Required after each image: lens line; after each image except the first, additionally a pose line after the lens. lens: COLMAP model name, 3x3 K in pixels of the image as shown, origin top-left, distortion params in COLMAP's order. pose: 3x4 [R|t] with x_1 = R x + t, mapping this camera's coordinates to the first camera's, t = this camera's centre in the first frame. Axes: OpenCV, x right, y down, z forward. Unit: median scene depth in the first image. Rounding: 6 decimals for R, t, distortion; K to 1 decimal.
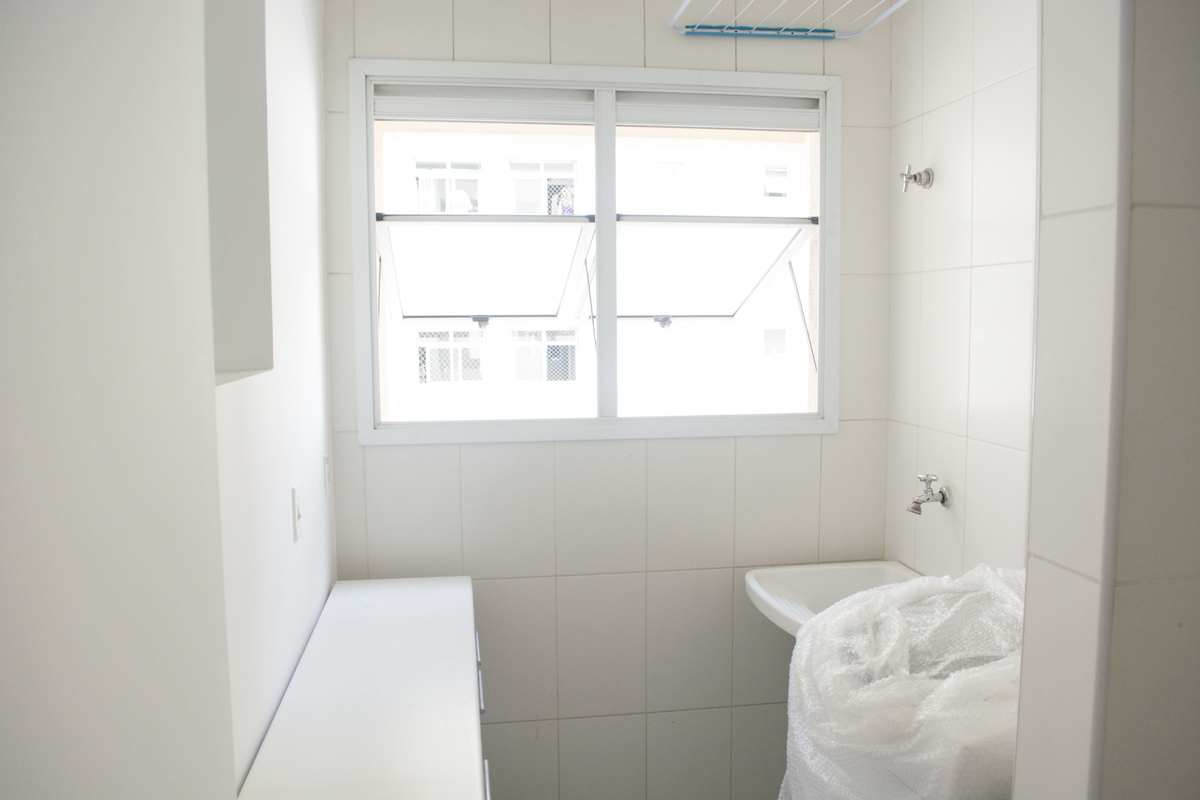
lens RADIAL K [[947.1, 0, 600.0], [0, 947.1, 400.0], [0, 0, 1]] dist [-0.087832, 0.009786]
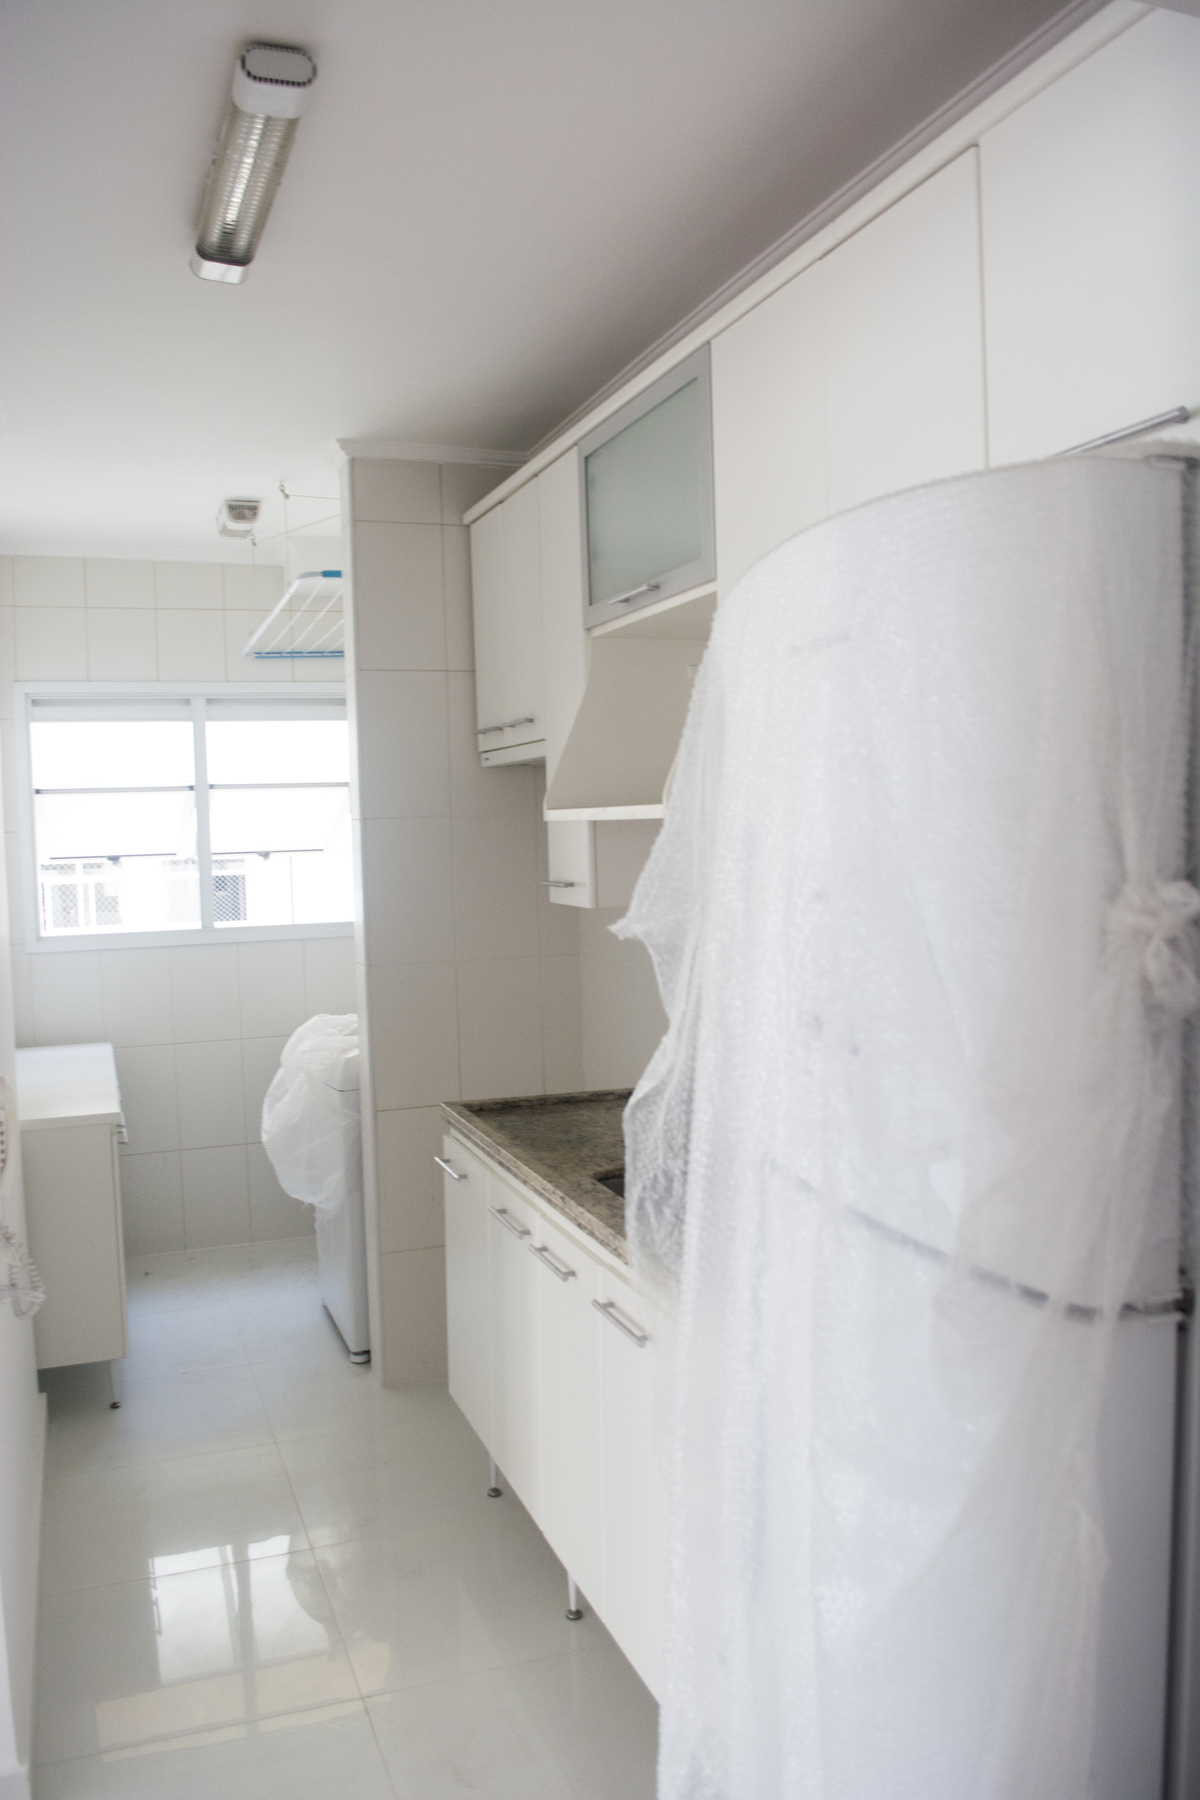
lens RADIAL K [[1420.7, 0, 600.0], [0, 1420.7, 900.0], [0, 0, 1]] dist [-0.087832, 0.009786]
pose [[0.979098, -0.033222, 0.200659, 0.160910], [0.040291, 0.998699, -0.031244, 0.066716], [-0.199360, 0.038676, 0.979163, -1.186718]]
